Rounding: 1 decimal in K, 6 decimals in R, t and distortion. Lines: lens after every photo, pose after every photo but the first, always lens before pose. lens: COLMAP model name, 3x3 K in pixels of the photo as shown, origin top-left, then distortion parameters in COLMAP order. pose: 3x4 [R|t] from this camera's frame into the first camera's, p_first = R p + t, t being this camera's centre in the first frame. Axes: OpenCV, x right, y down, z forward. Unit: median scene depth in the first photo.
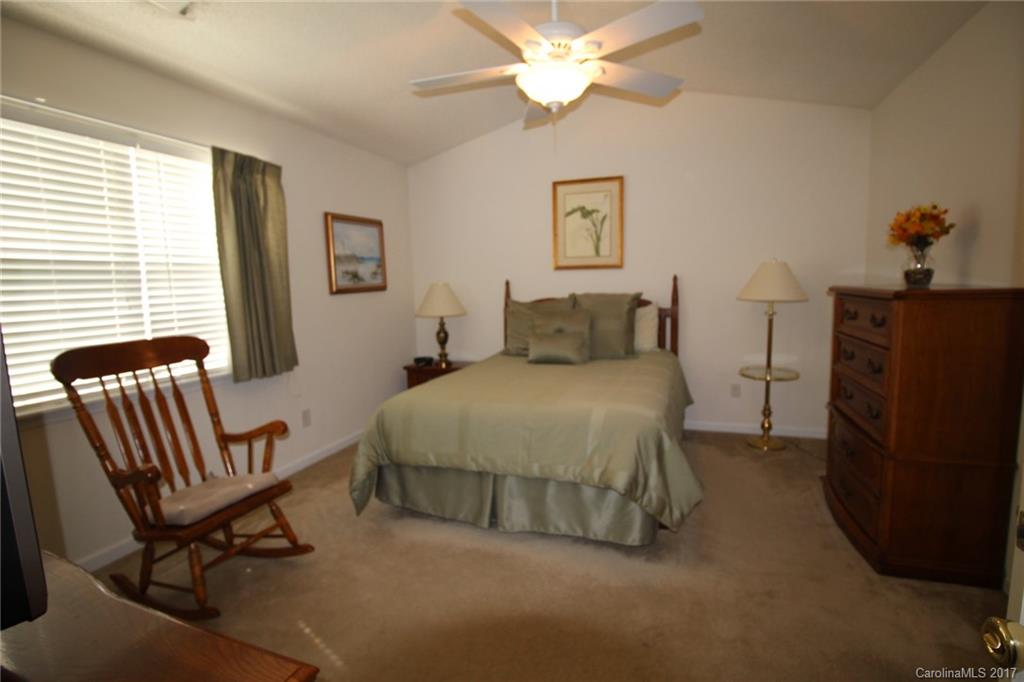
lens RADIAL K [[494.5, 0, 512.9], [0, 494.5, 351.8], [0, 0, 1]] dist [-0.000346, 0.000340]
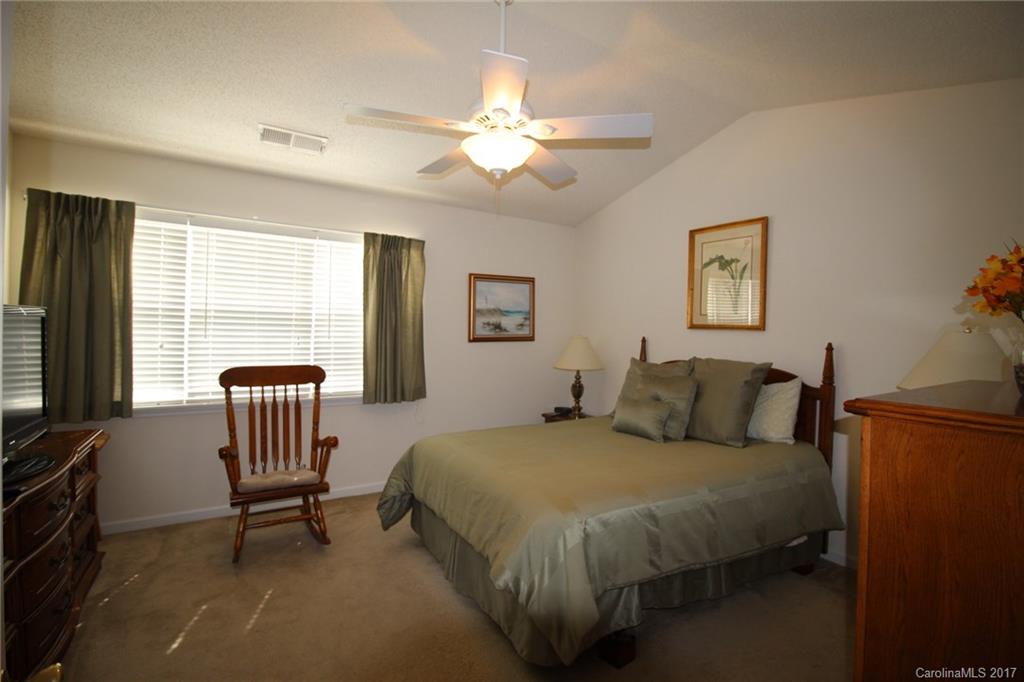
lens RADIAL K [[482.6, 0, 523.5], [0, 482.6, 338.5], [0, 0, 1]] dist [0.015078, -0.018601]
pose [[0.781020, 0.054415, -0.622131, 0.430205], [-0.127182, 0.989179, -0.073145, -0.055104], [0.611418, 0.136251, 0.779489, 0.182364]]
